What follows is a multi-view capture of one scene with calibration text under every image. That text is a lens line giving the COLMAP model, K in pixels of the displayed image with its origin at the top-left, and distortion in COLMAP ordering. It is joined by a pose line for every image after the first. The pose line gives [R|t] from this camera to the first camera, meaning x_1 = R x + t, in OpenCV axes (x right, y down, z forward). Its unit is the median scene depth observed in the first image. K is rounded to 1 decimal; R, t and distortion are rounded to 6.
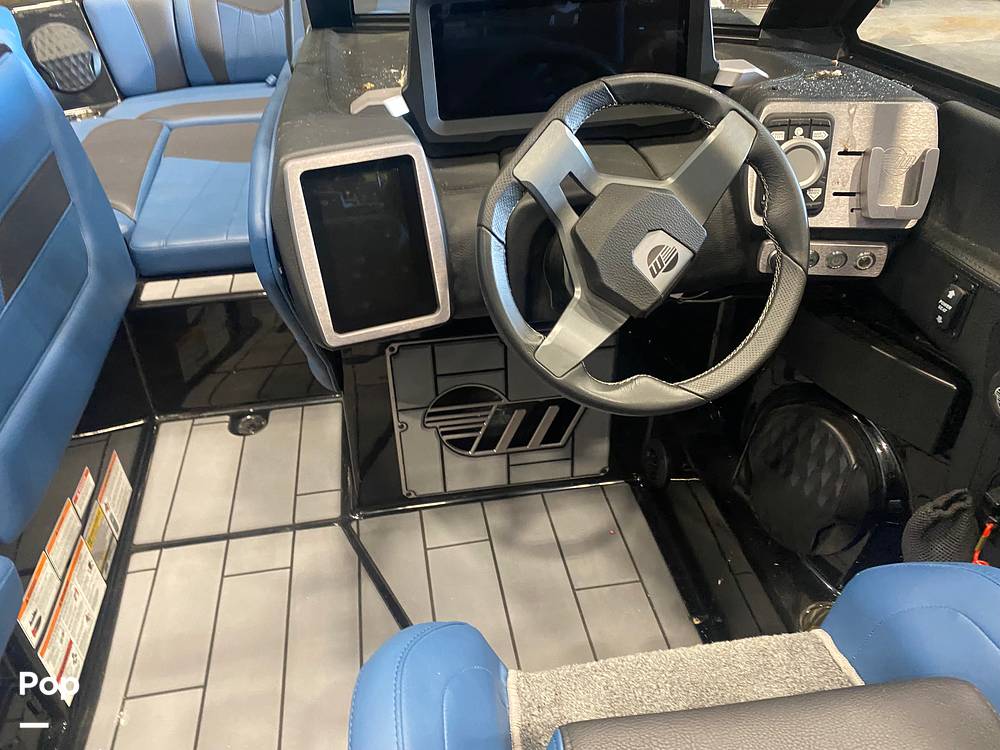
lens RADIAL K [[767.7, 0, 495.0], [0, 767.7, 391.1], [0, 0, 1]] dist [0.019716, -0.007967]
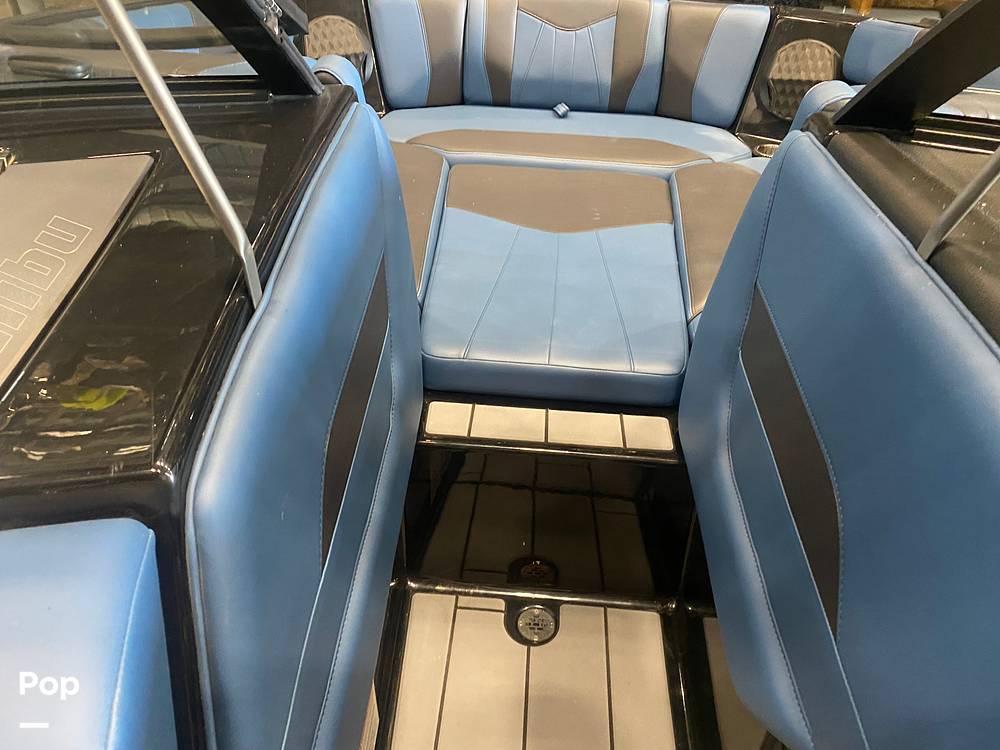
lens RADIAL K [[767.7, 0, 495.0], [0, 767.7, 391.1], [0, 0, 1]] dist [0.019716, -0.007967]
pose [[0.969775, 0.184806, -0.159321, -0.192769], [-0.184394, 0.982697, 0.017494, -0.120796], [0.159797, 0.012412, 0.987072, 0.197591]]
